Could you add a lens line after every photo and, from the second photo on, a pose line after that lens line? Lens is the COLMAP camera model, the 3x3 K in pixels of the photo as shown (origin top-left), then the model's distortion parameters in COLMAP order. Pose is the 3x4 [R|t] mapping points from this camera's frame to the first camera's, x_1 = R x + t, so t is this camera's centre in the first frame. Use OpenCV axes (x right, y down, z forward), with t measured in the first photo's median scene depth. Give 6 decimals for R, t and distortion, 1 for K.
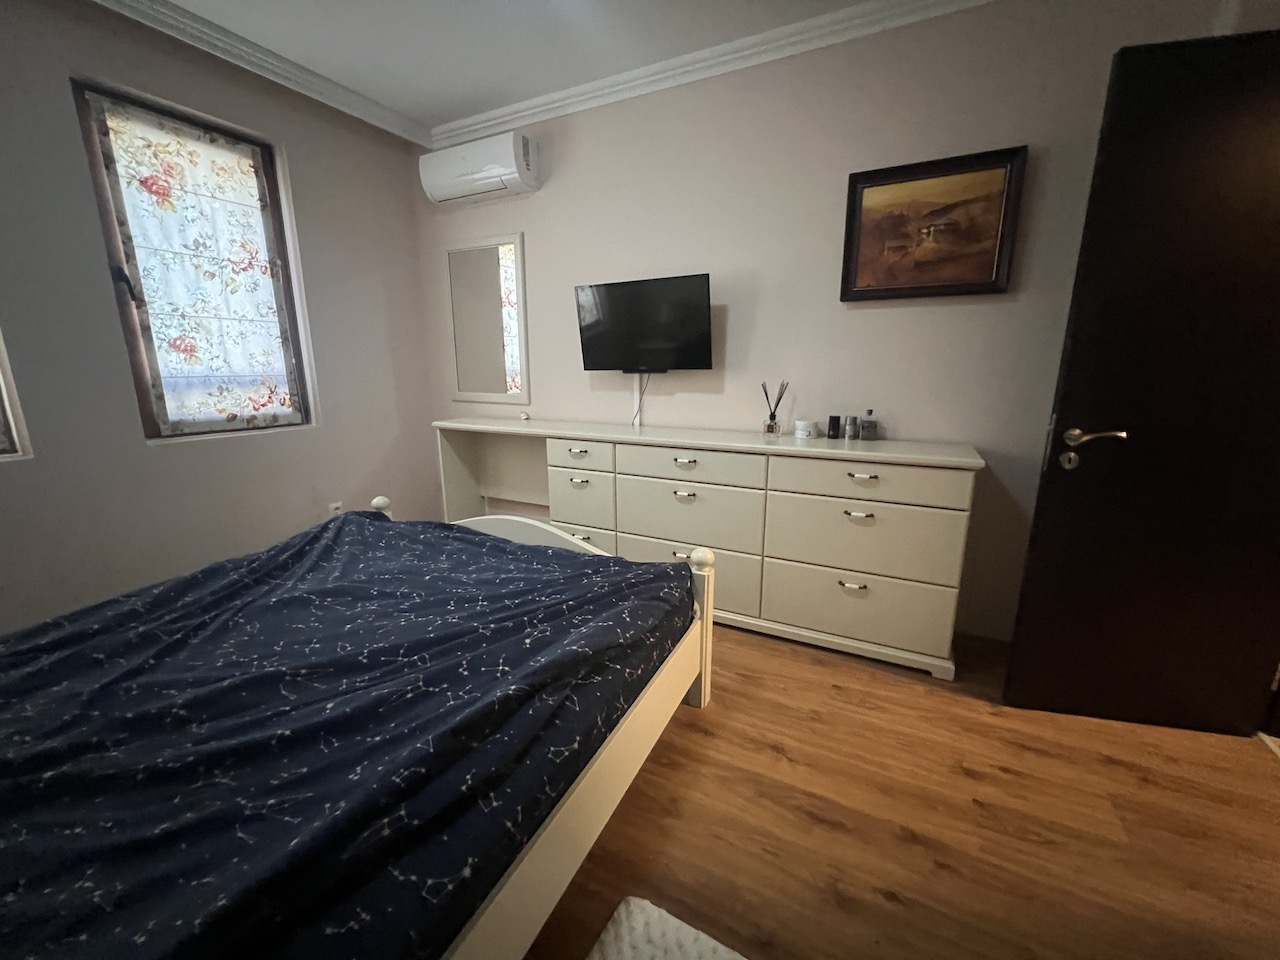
lens RADIAL K [[508.8, 0, 636.3], [0, 508.8, 483.4], [0, 0, 1]] dist [-0.010733, 0.000186]
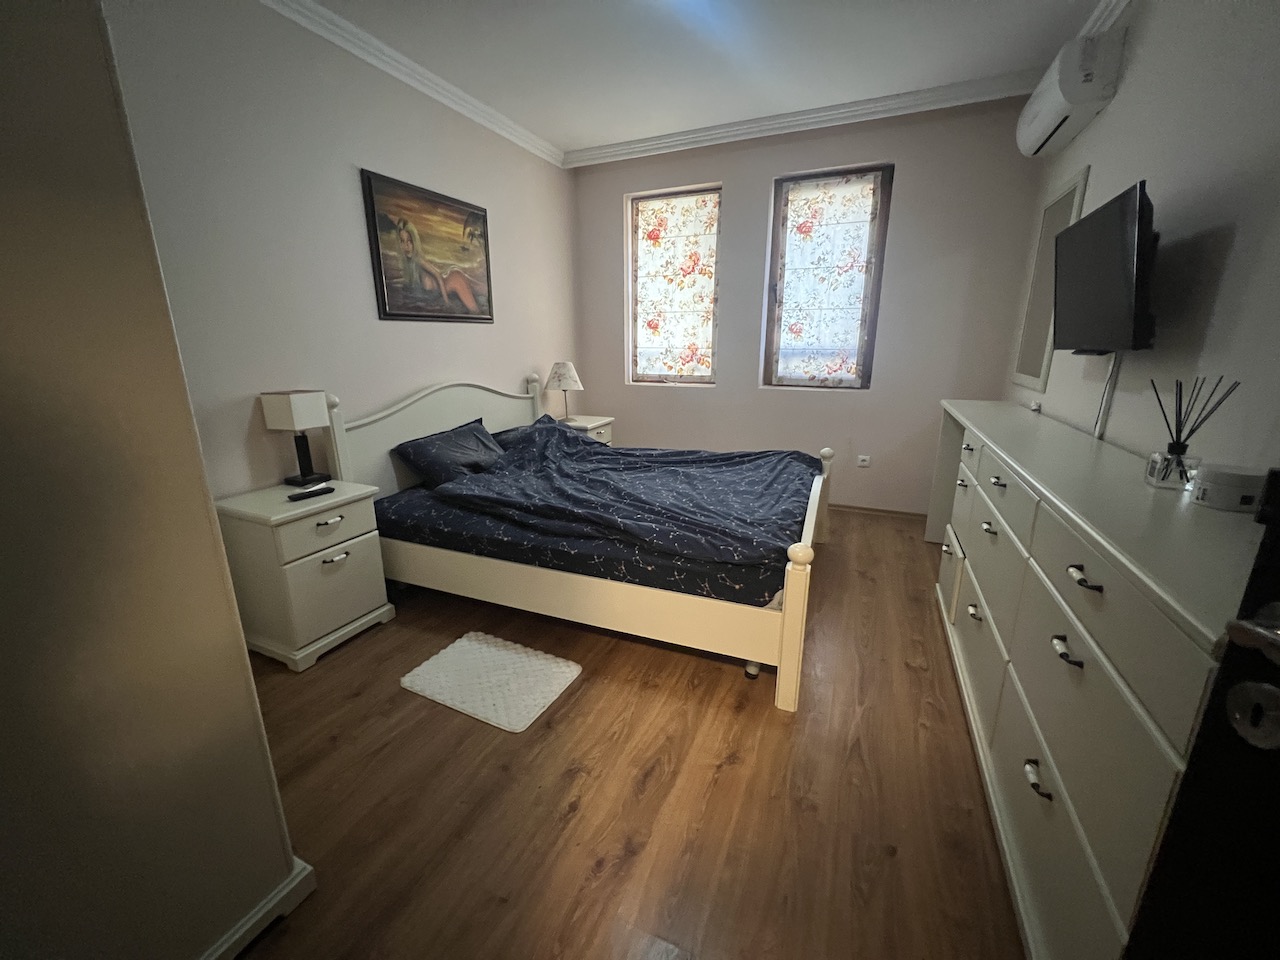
lens RADIAL K [[516.4, 0, 633.8], [0, 516.4, 474.5], [0, 0, 1]] dist [0.000733, -0.000144]
pose [[0.052637, 0.250679, -0.966638, 0.729424], [-0.223186, 0.946448, 0.233290, -0.105277], [0.973354, 0.203460, 0.105766, 0.424757]]
